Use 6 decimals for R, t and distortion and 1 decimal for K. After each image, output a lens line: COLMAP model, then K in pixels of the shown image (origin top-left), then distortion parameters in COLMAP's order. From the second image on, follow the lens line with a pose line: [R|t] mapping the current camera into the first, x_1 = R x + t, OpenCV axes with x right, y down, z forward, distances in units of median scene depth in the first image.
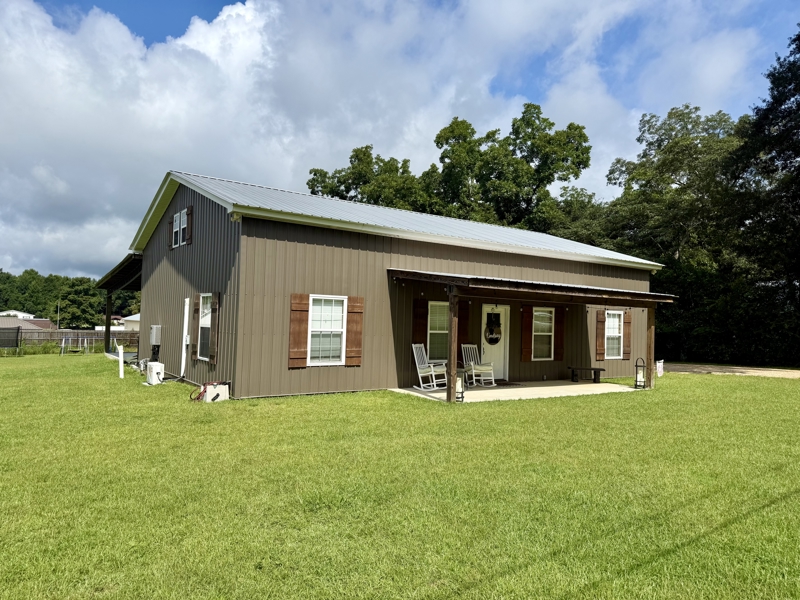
lens RADIAL K [[558.4, 0, 398.8], [0, 558.4, 302.2], [0, 0, 1]] dist [0.101730, -0.153547]
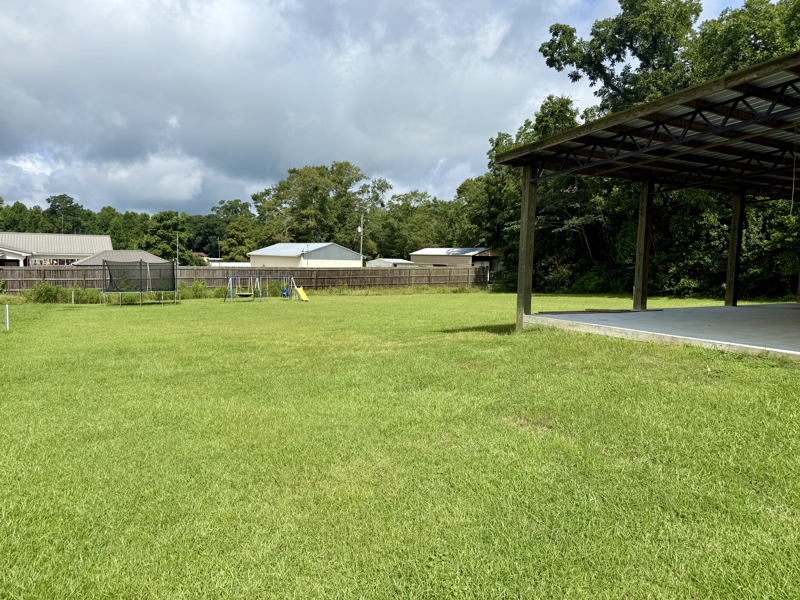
lens RADIAL K [[562.8, 0, 399.0], [0, 562.8, 299.5], [0, 0, 1]] dist [0.044066, -0.057711]
pose [[0.995579, -0.002425, -0.093896, -0.306509], [0.012633, 0.994040, 0.108278, 0.016426], [0.093074, -0.108986, 0.989676, 0.303151]]
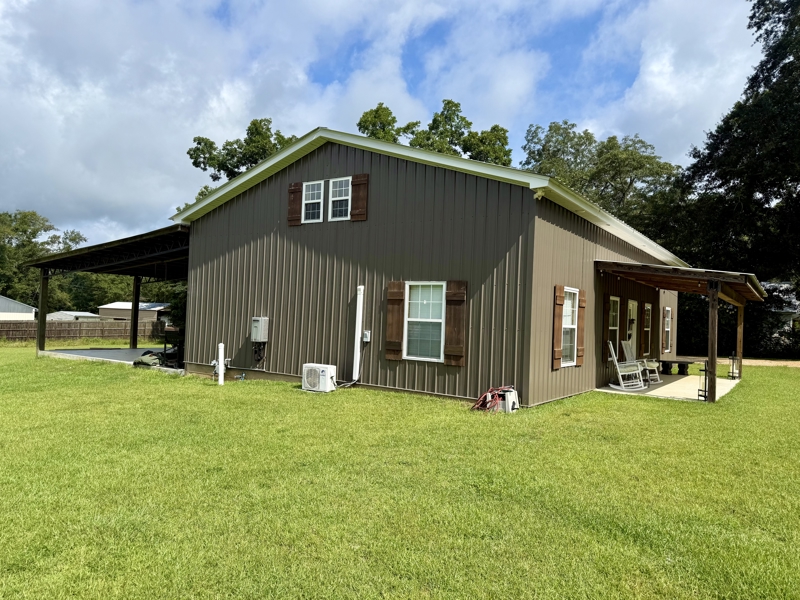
lens RADIAL K [[558.4, 0, 398.8], [0, 558.4, 302.2], [0, 0, 1]] dist [0.101730, -0.153547]
pose [[0.937560, 0.018494, 0.347333, -0.178325], [-0.024954, 0.999589, 0.014135, 0.001099], [-0.346928, -0.021920, 0.937635, 0.060614]]
